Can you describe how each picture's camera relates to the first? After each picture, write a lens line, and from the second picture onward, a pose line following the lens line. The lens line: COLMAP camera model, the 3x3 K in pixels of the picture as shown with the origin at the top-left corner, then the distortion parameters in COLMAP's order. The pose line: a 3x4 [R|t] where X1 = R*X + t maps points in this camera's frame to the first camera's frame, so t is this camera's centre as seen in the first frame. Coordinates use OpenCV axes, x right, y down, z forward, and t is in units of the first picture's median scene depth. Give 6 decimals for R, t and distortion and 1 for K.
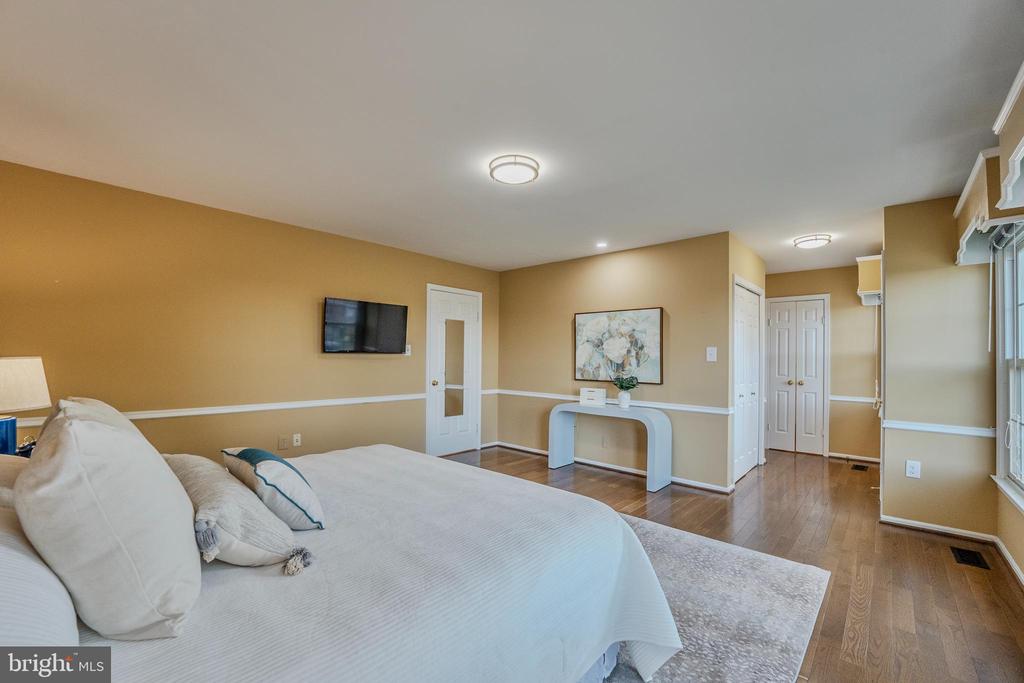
lens RADIAL K [[404.4, 0, 512.7], [0, 404.4, 345.1], [0, 0, 1]] dist [-0.001411, -0.000085]
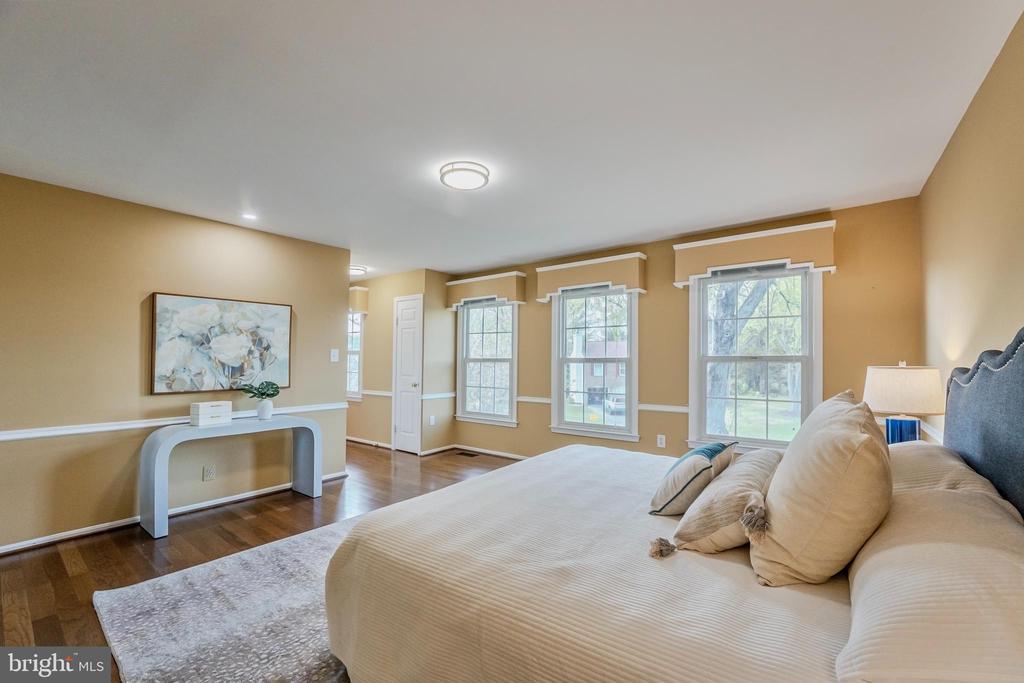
lens RADIAL K [[404.4, 0, 512.2], [0, 404.4, 351.9], [0, 0, 1]] dist [-0.001411, -0.000085]
pose [[-0.018715, 0.006706, 0.999802, -0.537448], [-0.028529, 0.999567, -0.007238, 0.006208], [-0.999418, -0.028659, -0.018515, 0.469490]]
